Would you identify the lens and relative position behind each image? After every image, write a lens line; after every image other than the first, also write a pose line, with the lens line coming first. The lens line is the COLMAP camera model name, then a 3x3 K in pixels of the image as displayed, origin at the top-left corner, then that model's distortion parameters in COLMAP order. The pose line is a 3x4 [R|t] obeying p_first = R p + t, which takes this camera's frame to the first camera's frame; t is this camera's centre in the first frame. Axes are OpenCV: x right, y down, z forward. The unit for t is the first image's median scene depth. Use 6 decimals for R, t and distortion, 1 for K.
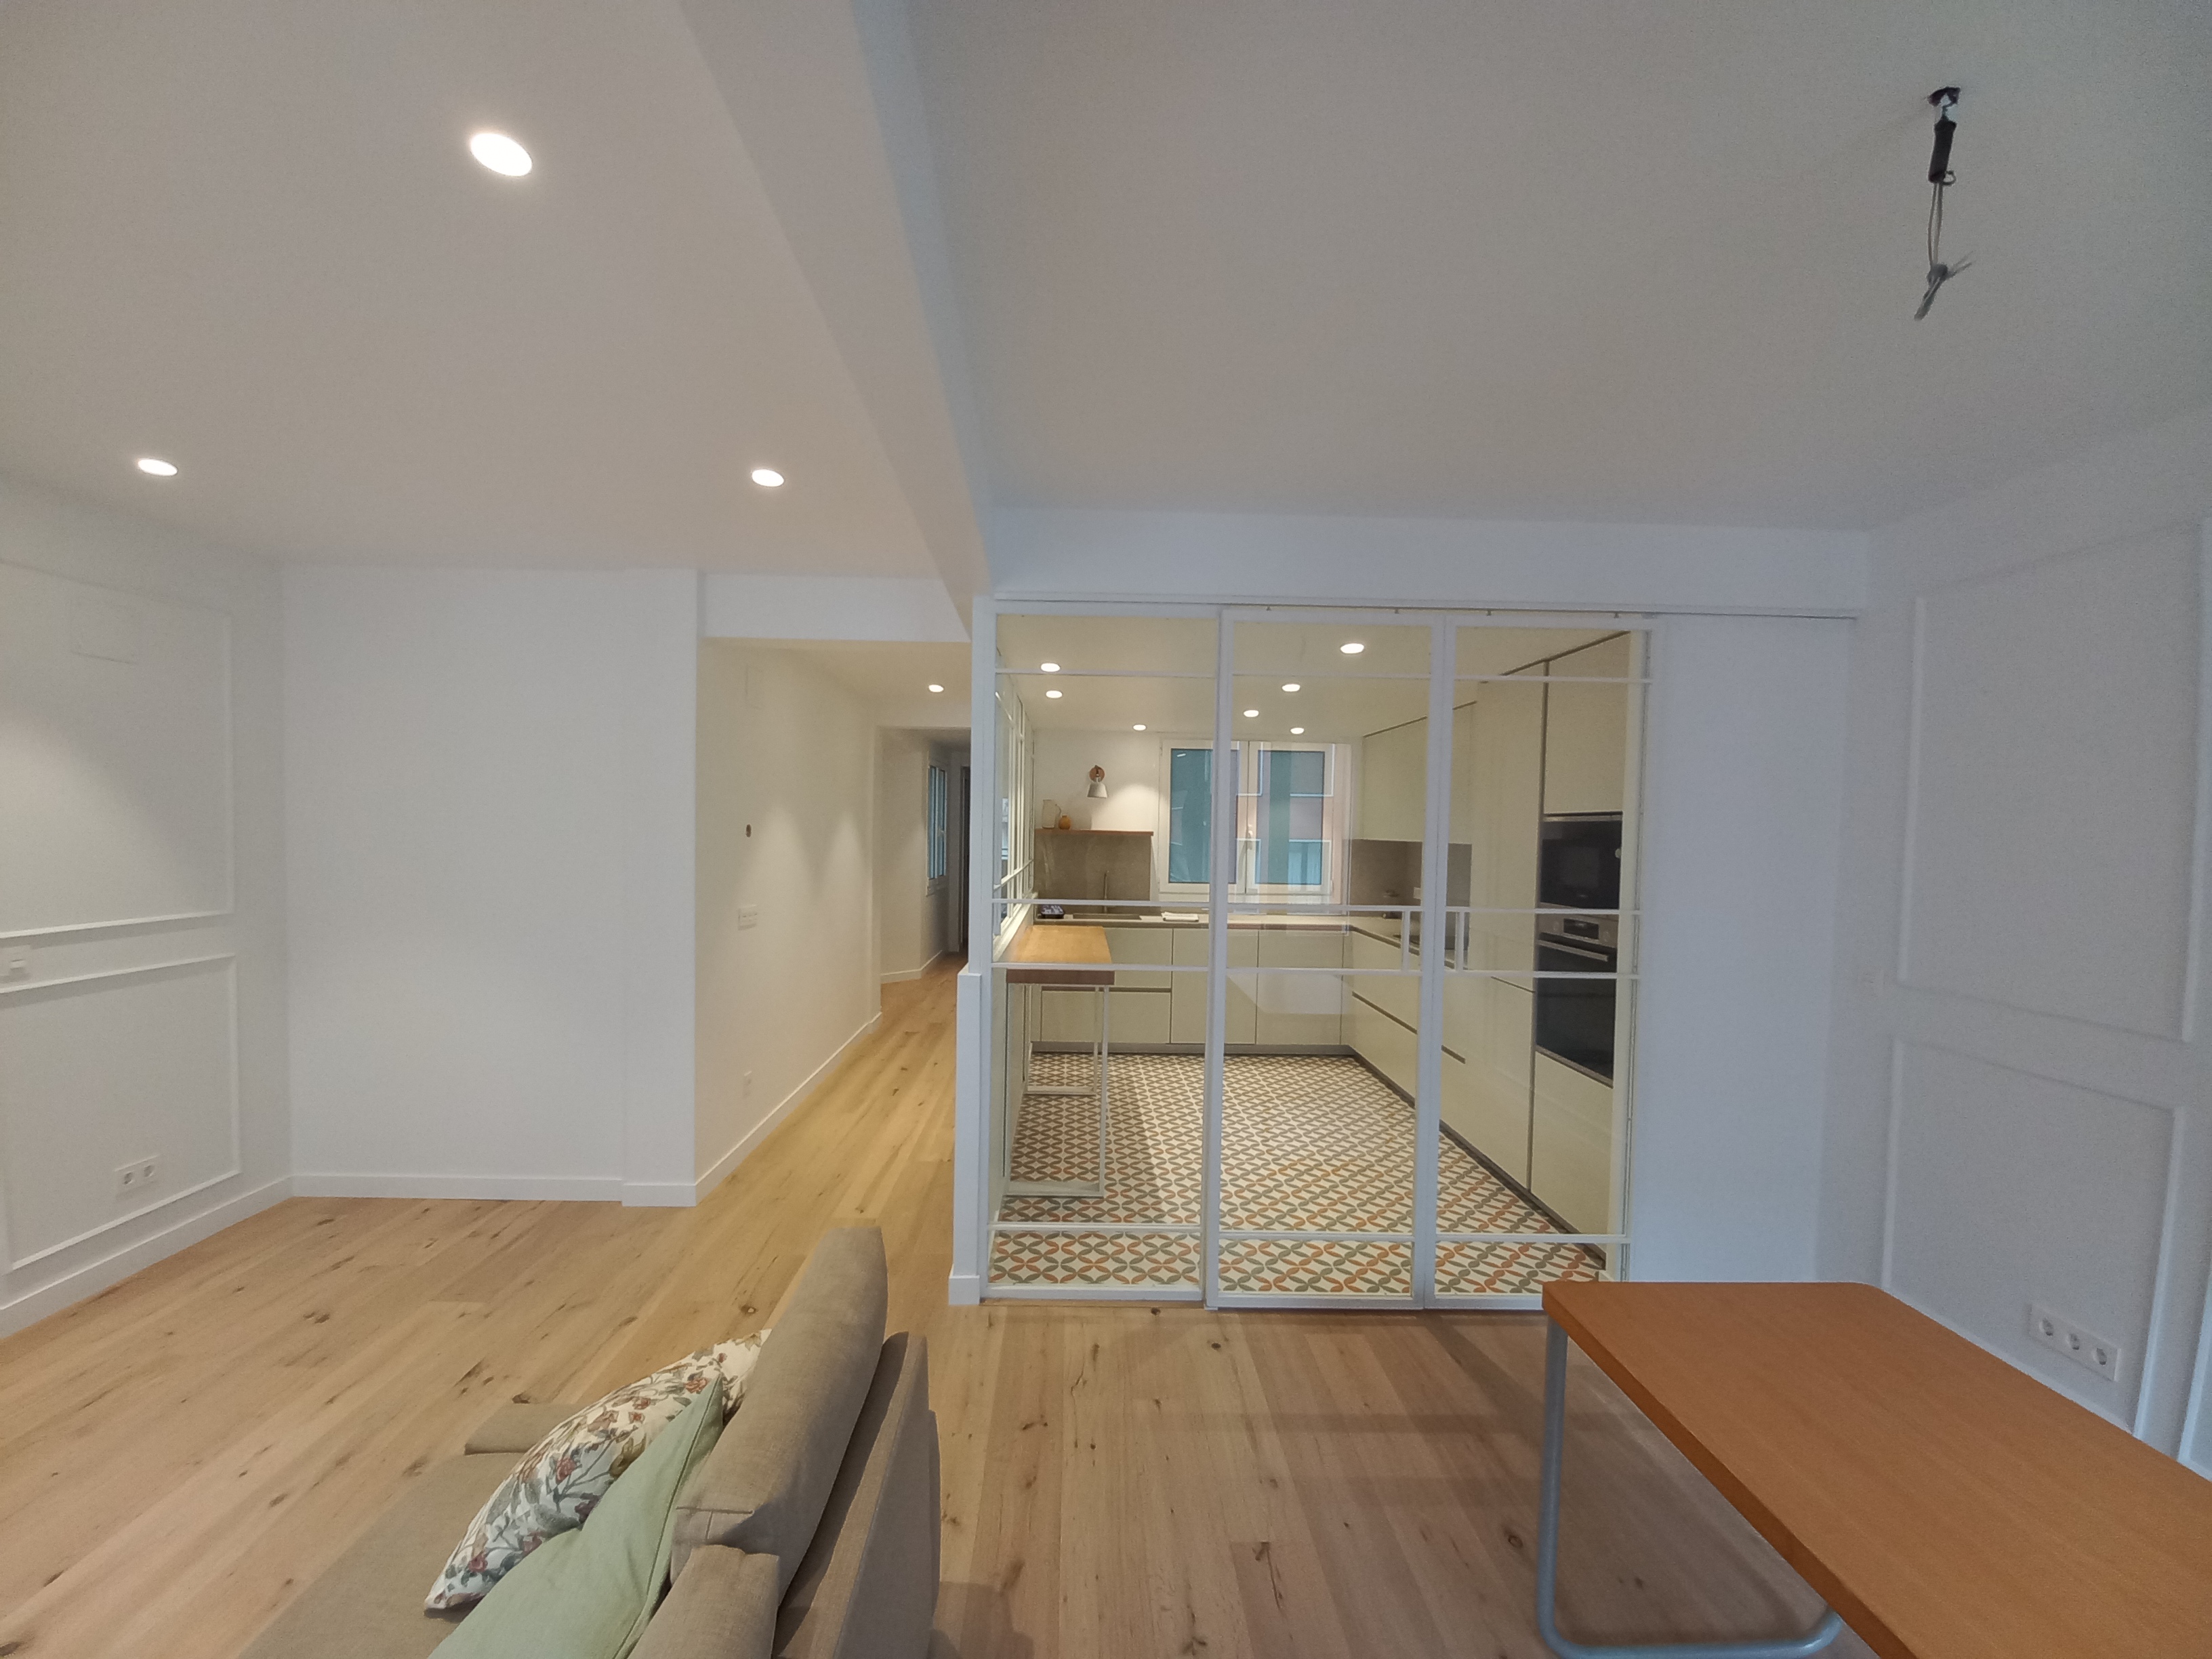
lens RADIAL K [[865.2, 0, 1101.0], [0, 865.2, 845.0], [0, 0, 1]] dist [-0.015145, -0.000692]
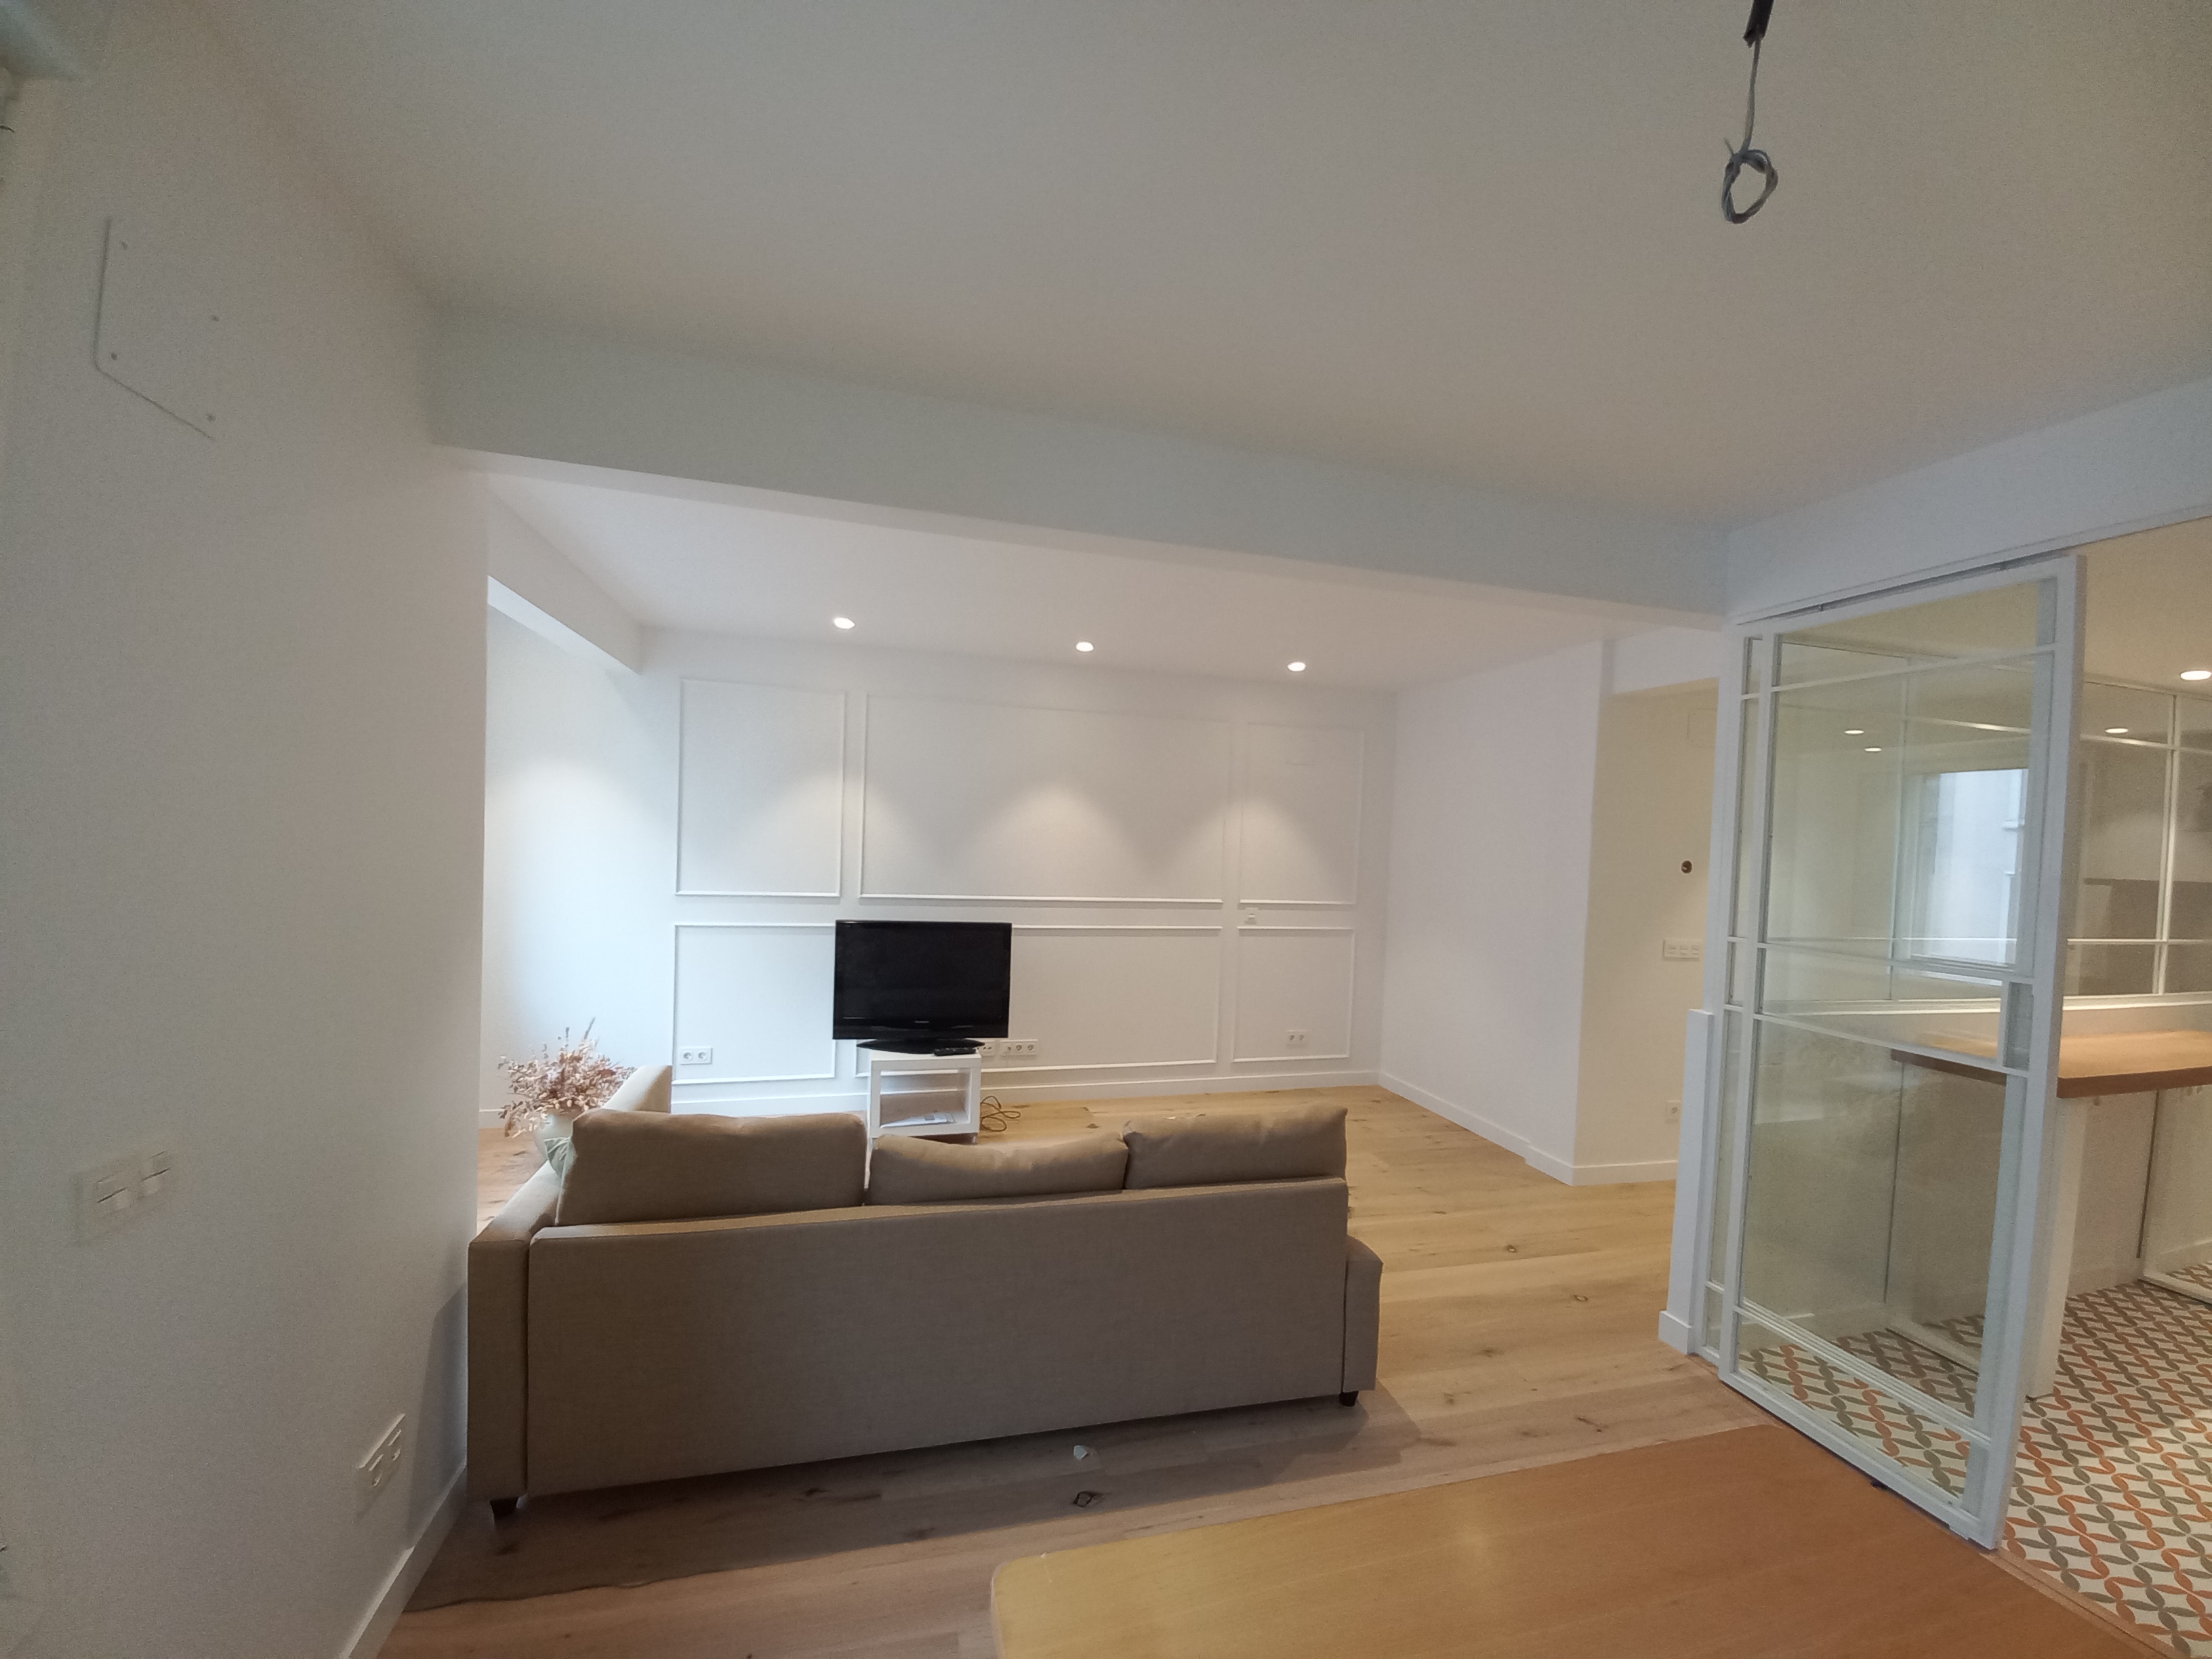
lens RADIAL K [[865.2, 0, 1094.5], [0, 865.2, 845.5], [0, 0, 1]] dist [-0.015145, -0.000692]
pose [[0.230421, 0.005004, -0.973078, 0.594399], [-0.049516, 0.998752, -0.006589, -0.000889], [0.971830, 0.049701, 0.230381, 0.094461]]
